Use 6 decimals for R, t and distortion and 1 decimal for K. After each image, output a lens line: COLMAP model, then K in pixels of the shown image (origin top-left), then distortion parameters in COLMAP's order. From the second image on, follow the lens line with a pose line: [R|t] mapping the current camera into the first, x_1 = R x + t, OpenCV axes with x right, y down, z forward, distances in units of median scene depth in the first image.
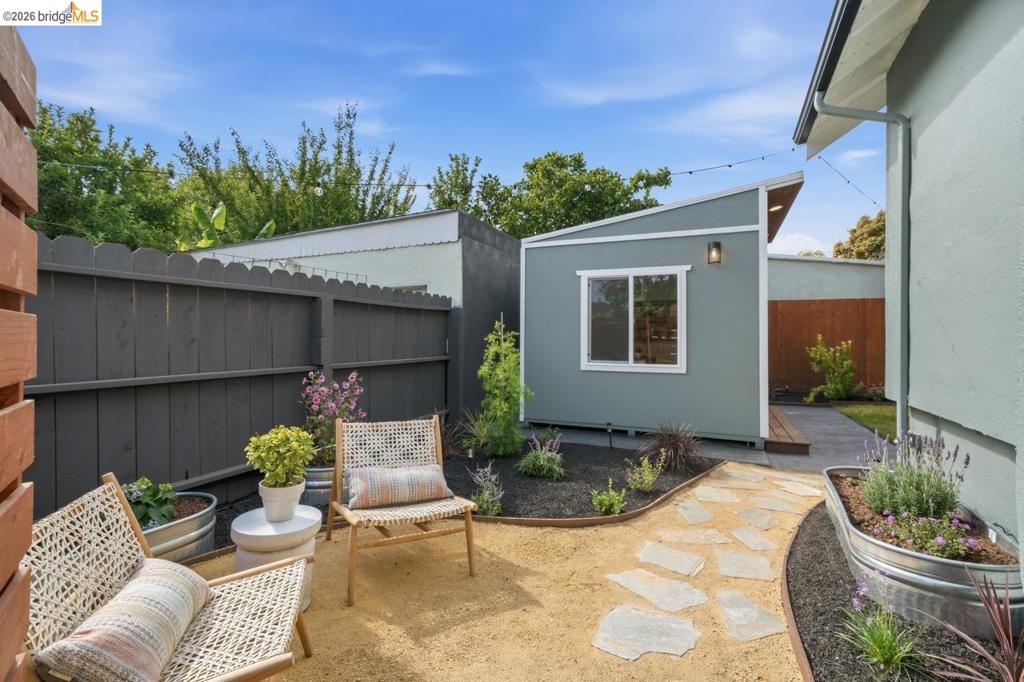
lens RADIAL K [[454.6, 0, 516.2], [0, 454.6, 339.7], [0, 0, 1]] dist [0.000437, 0.000020]
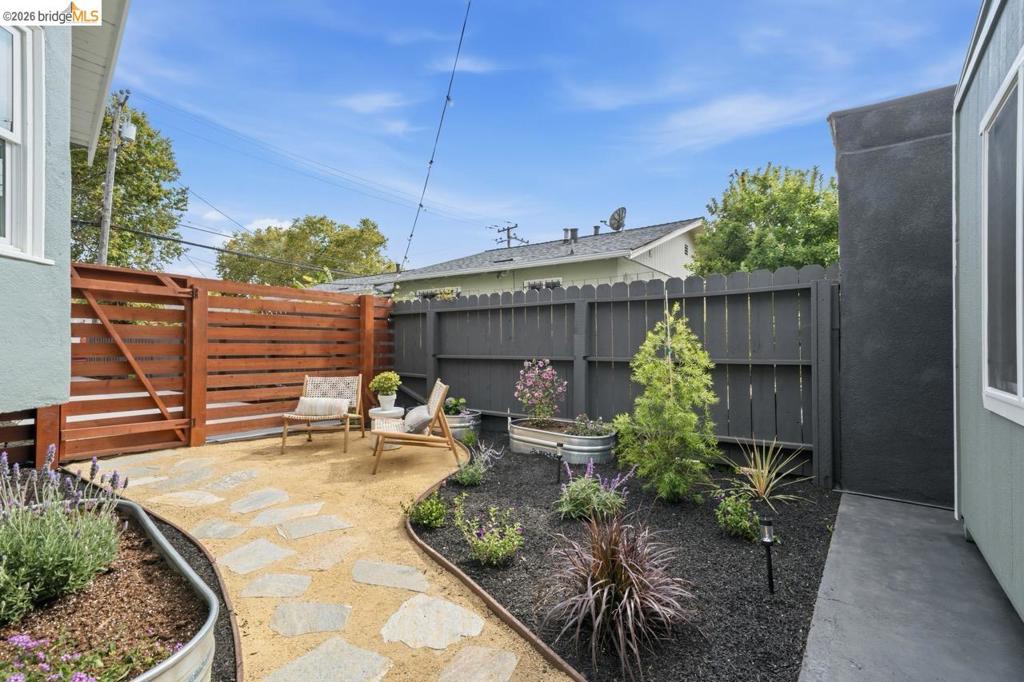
lens RADIAL K [[454.6, 0, 517.4], [0, 454.6, 345.4], [0, 0, 1]] dist [0.000437, 0.000020]
pose [[-0.207098, -0.009125, -0.978278, 1.283209], [-0.007246, 0.999943, -0.007793, 0.057653], [0.978293, 0.005475, -0.207152, 1.680541]]
